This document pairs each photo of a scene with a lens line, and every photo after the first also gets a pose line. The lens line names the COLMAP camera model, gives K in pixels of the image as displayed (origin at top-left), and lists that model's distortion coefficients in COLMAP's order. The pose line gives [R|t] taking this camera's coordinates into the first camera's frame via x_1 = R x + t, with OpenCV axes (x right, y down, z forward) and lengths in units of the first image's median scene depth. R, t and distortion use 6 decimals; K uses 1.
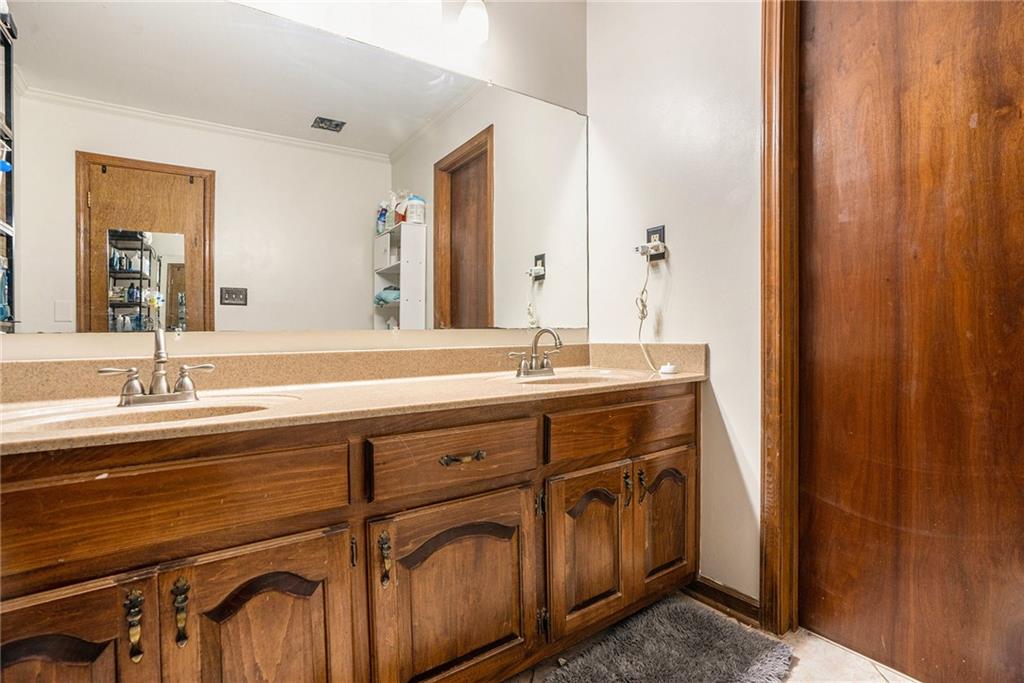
lens RADIAL K [[483.2, 0, 512.5], [0, 483.2, 340.7], [0, 0, 1]] dist [-0.006151, -0.000456]
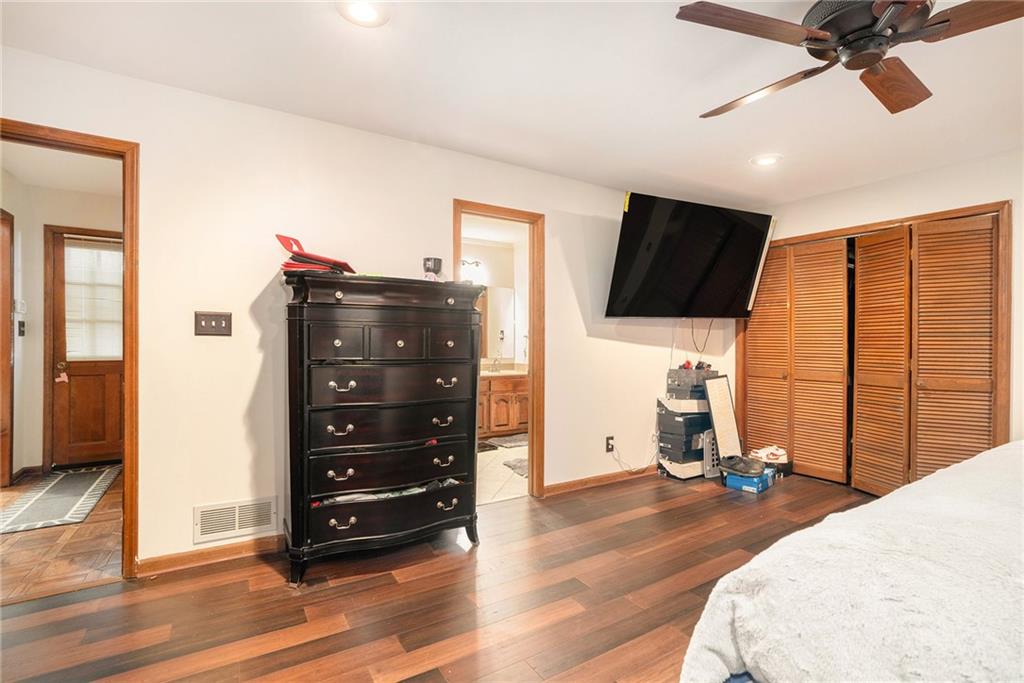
lens RADIAL K [[483.2, 0, 513.6], [0, 483.2, 339.4], [0, 0, 1]] dist [-0.006151, -0.000456]
pose [[0.998553, 0.025333, -0.047432, 0.424869], [-0.025764, 0.999632, -0.008498, -0.170014], [0.047199, 0.009708, 0.998838, -3.028388]]
